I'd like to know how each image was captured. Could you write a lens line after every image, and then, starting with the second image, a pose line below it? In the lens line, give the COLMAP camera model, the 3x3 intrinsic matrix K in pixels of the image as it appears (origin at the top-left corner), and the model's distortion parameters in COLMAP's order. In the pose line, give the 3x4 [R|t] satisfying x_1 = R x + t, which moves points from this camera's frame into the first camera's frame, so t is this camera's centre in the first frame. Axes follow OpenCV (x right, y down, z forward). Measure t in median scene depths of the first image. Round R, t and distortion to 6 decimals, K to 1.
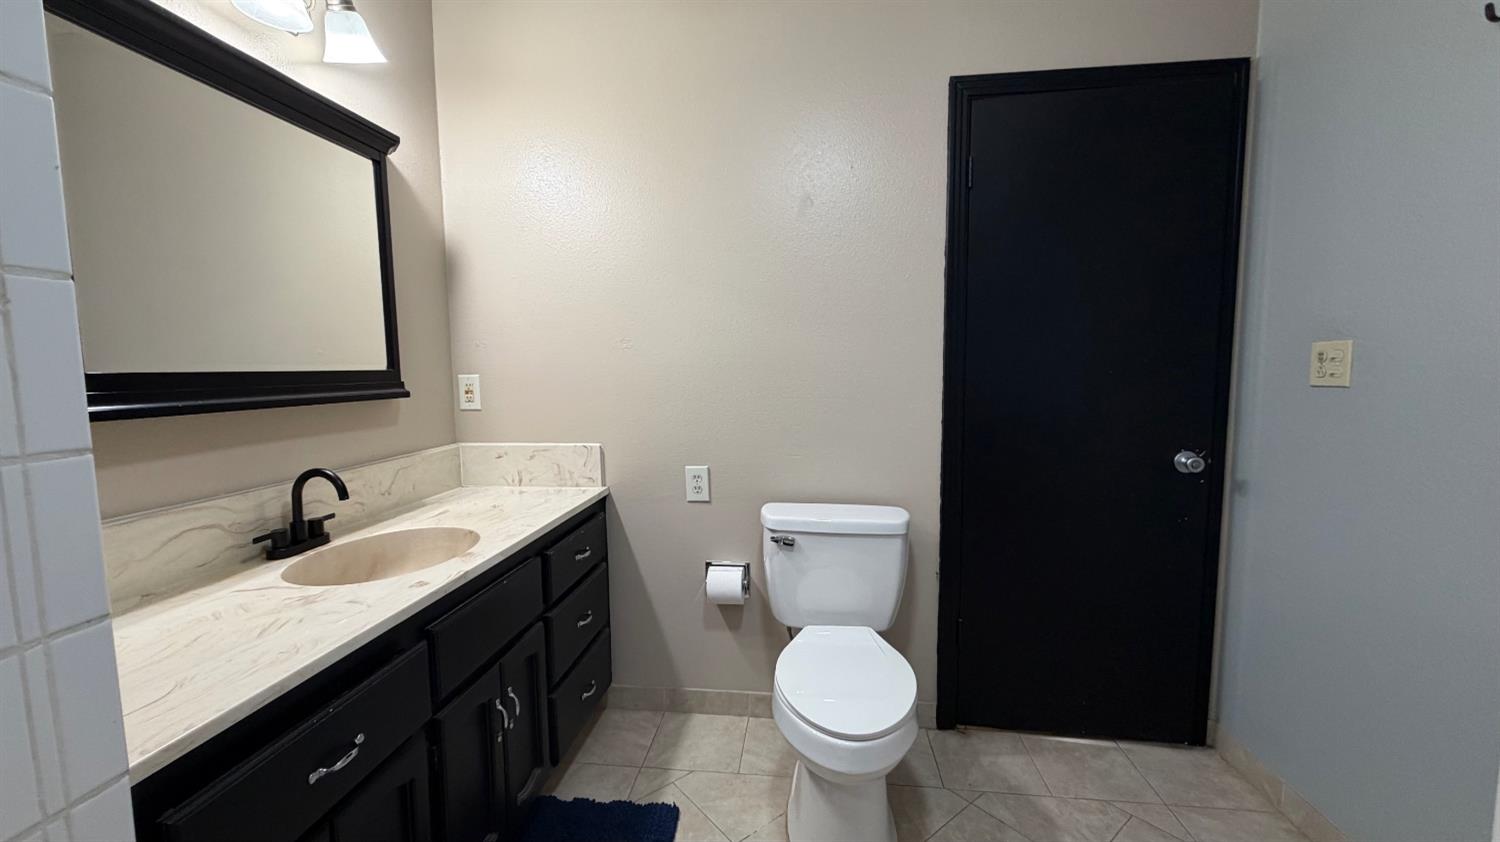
lens RADIAL K [[594.6, 0, 746.0], [0, 594.6, 420.8], [0, 0, 1]] dist [0.000906, -0.000004]
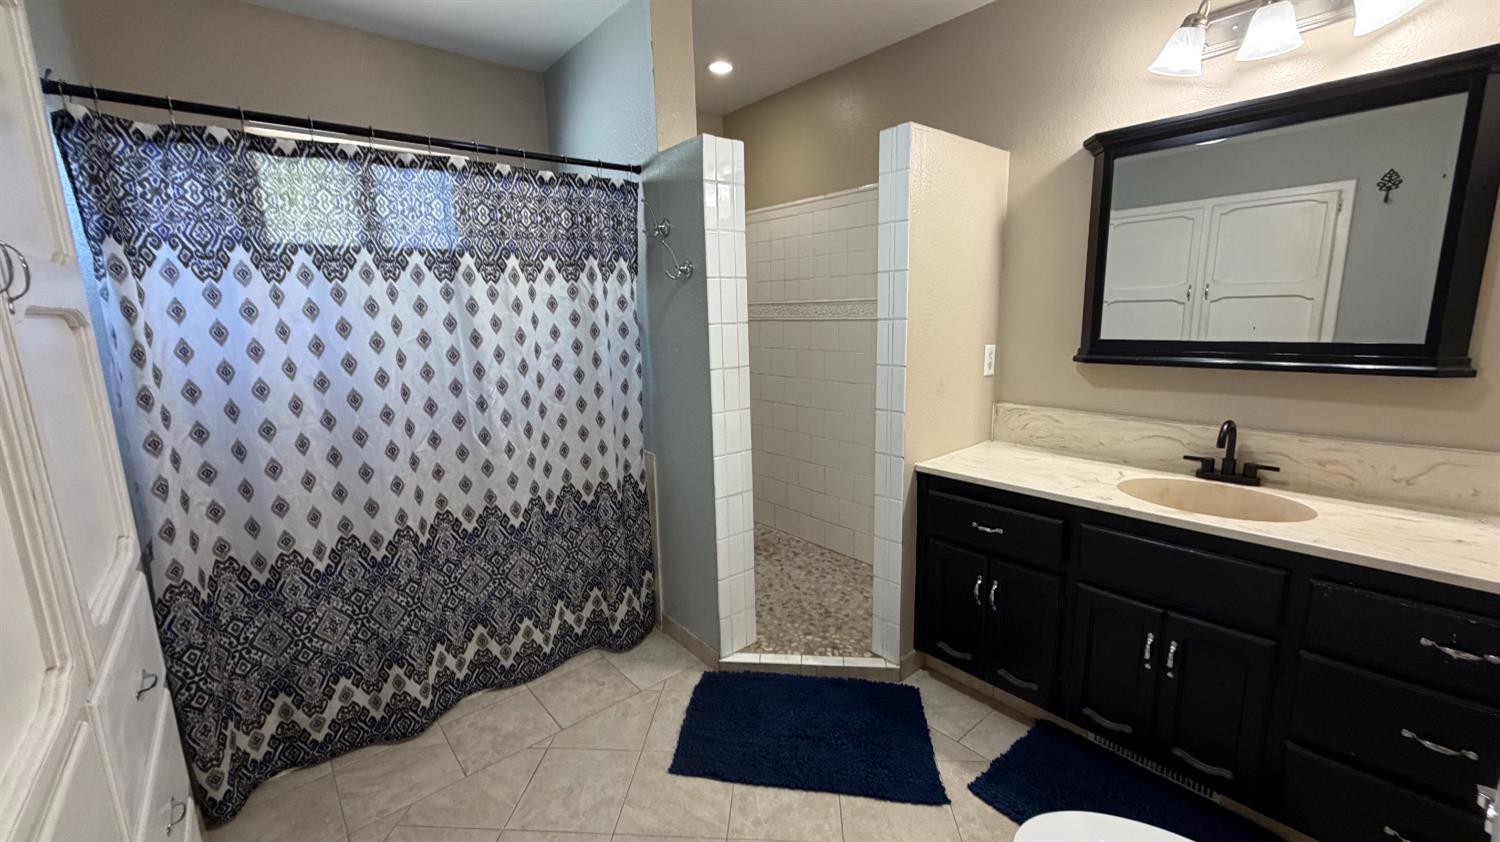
lens RADIAL K [[594.6, 0, 746.0], [0, 594.6, 420.8], [0, 0, 1]] dist [0.000906, -0.000004]
pose [[-0.679601, 0.158687, -0.716213, 0.878222], [-0.033123, 0.968690, 0.246056, -0.195174], [0.732834, 0.190943, -0.653066, 1.072733]]
